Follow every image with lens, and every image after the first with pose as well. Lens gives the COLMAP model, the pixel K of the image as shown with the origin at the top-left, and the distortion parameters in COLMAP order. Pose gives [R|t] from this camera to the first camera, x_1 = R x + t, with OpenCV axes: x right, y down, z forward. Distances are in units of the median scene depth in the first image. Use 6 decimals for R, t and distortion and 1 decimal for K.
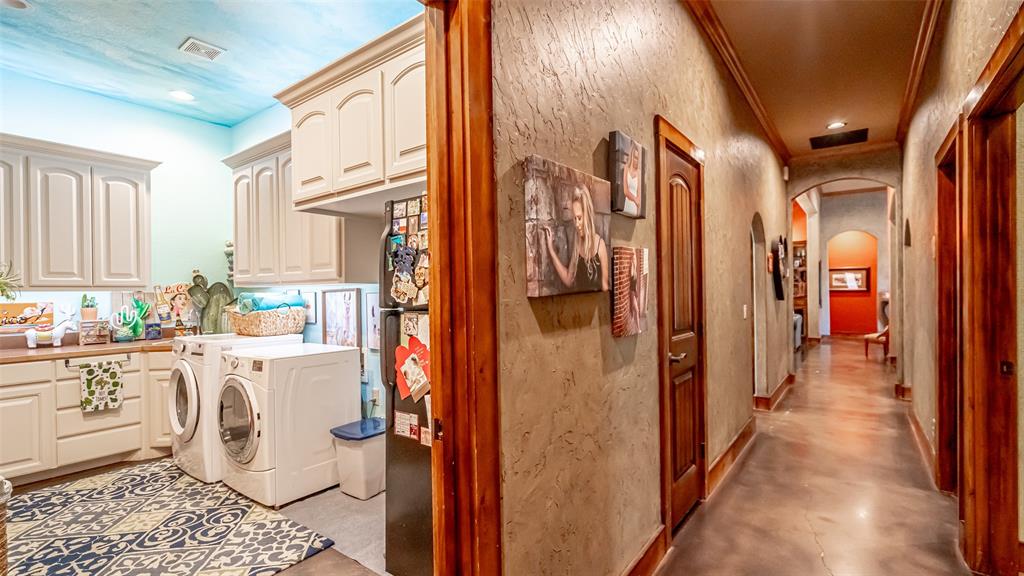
lens RADIAL K [[463.6, 0, 510.9], [0, 463.6, 294.7], [0, 0, 1]] dist [-0.003480, 0.002310]
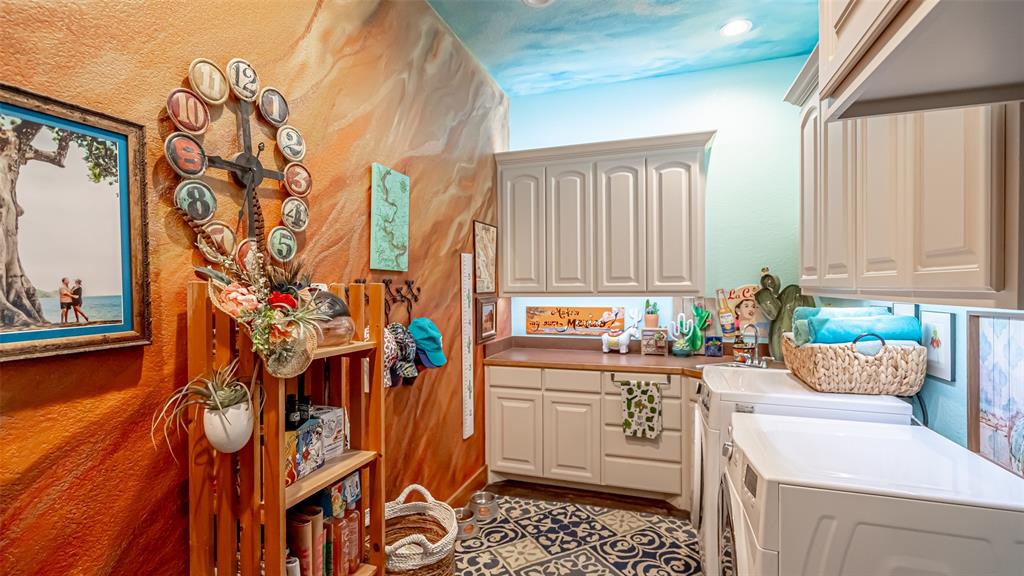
lens RADIAL K [[463.6, 0, 508.8], [0, 463.6, 292.7], [0, 0, 1]] dist [-0.003480, 0.002310]
pose [[0.313793, 0.019798, -0.949285, -0.140931], [-0.000645, 0.999787, 0.020638, -0.035869], [0.949491, -0.005864, 0.313739, 0.481159]]
